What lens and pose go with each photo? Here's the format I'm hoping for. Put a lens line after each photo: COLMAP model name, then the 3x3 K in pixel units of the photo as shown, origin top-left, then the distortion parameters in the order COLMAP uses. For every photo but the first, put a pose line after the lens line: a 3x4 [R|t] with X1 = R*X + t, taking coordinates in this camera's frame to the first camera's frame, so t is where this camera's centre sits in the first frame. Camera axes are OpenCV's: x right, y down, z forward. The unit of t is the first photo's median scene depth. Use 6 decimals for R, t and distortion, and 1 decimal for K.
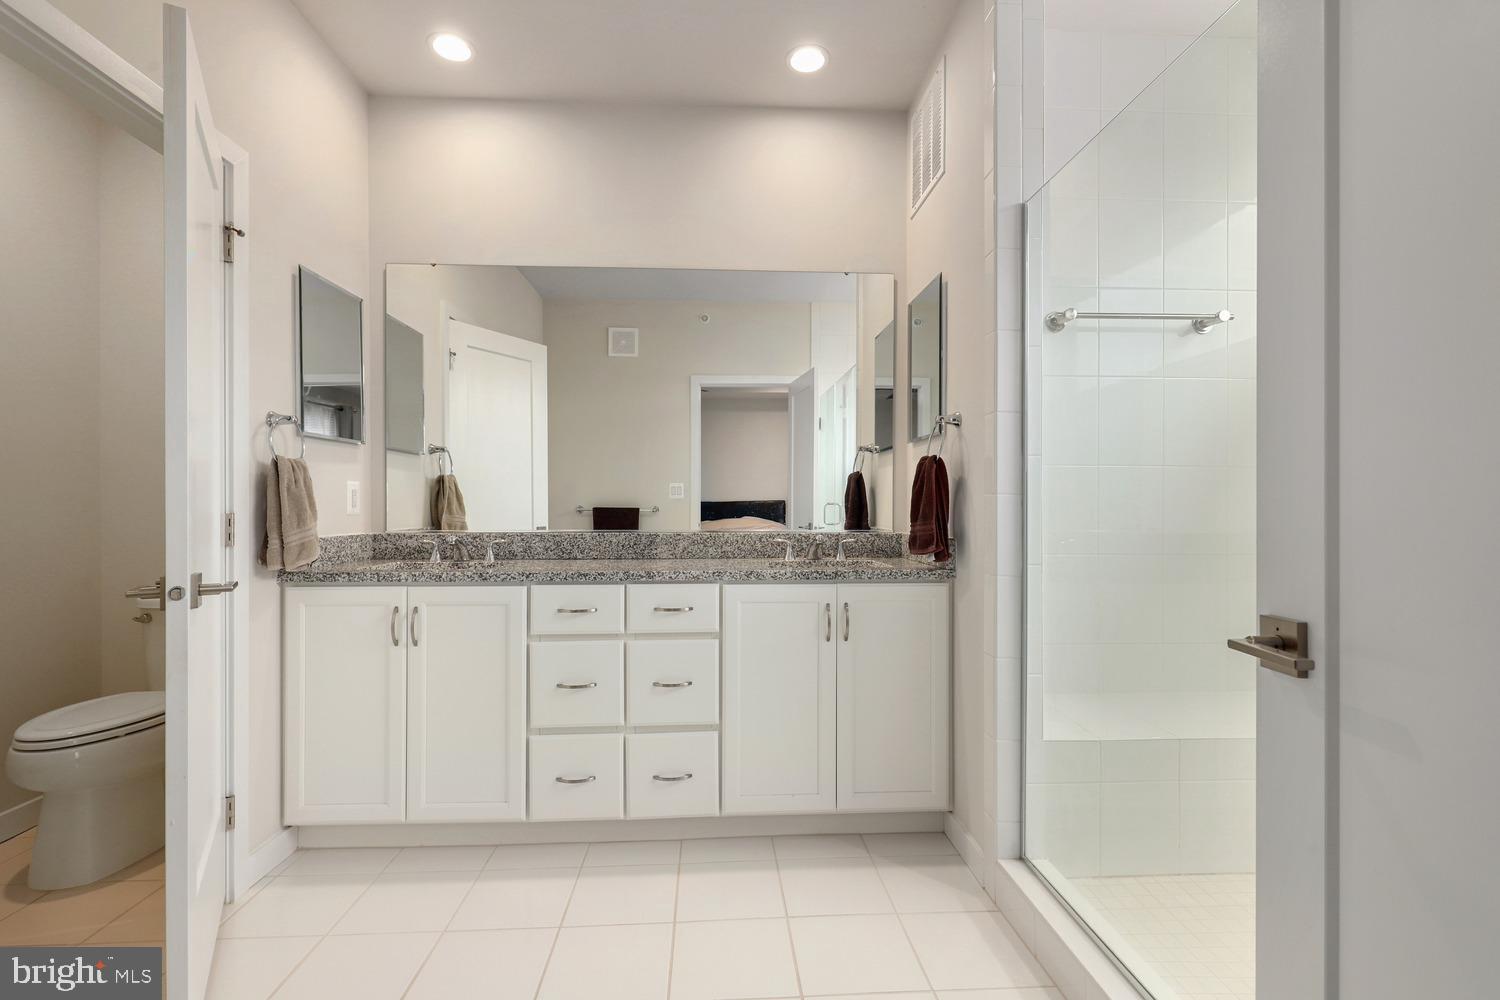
lens RADIAL K [[706.4, 0, 751.7], [0, 706.4, 503.3], [0, 0, 1]] dist [-0.003833, -0.000091]
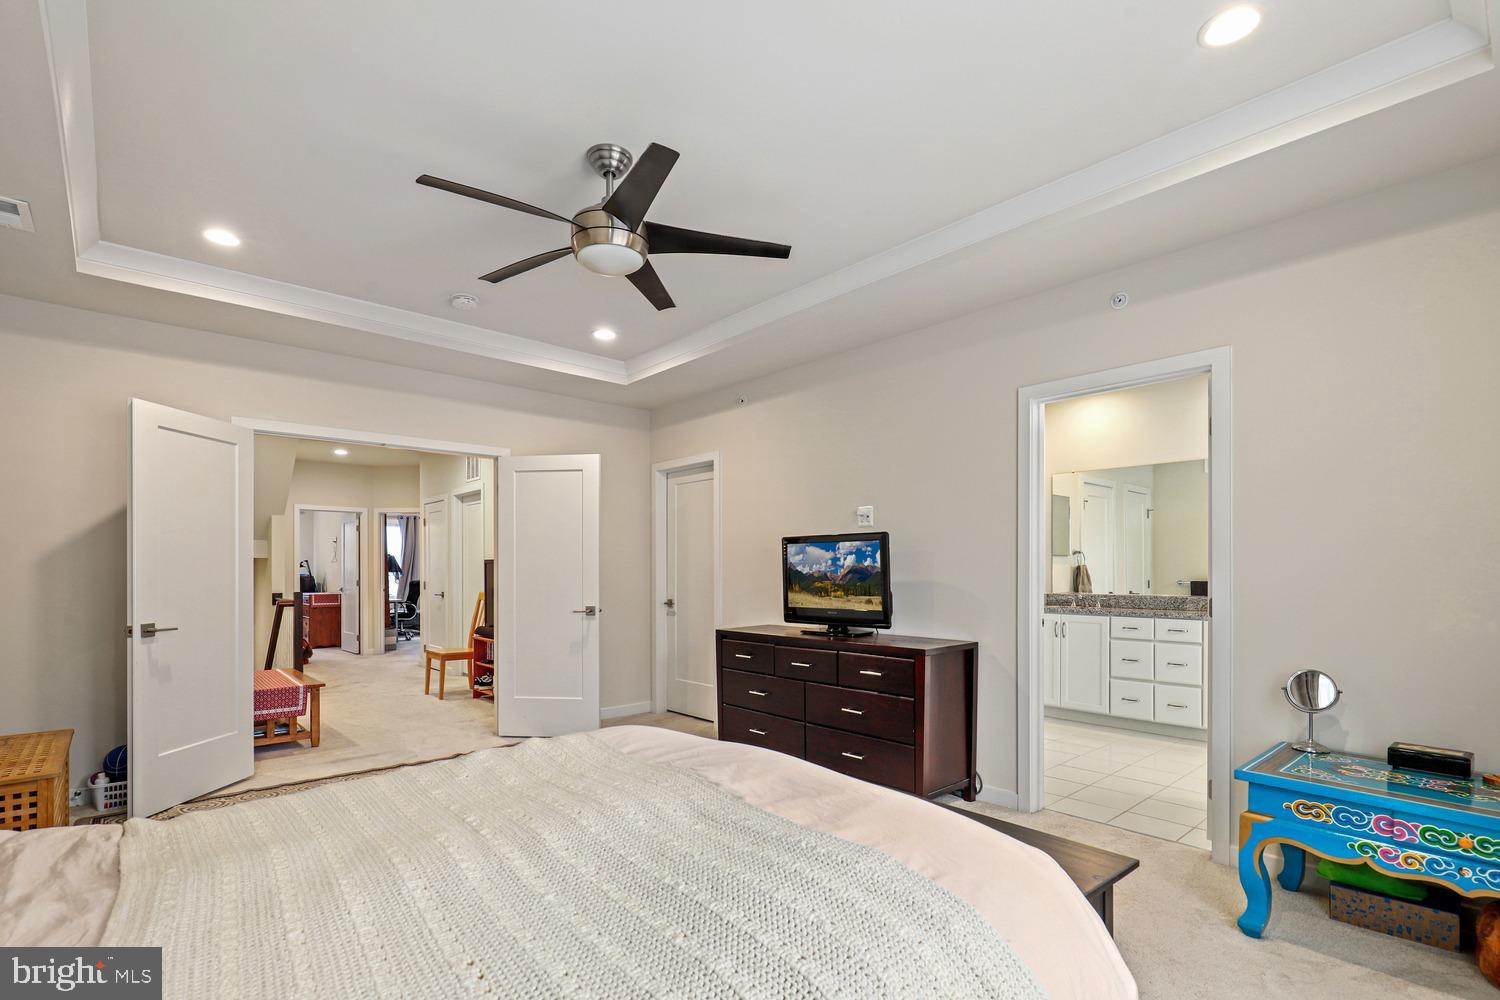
lens RADIAL K [[706.4, 0, 728.5], [0, 706.4, 571.0], [0, 0, 1]] dist [-0.003833, -0.000091]
pose [[0.620018, 0.005267, -0.784570, 0.663117], [0.001075, 0.999971, 0.007563, -0.051699], [0.784587, -0.005533, 0.619994, -1.315502]]
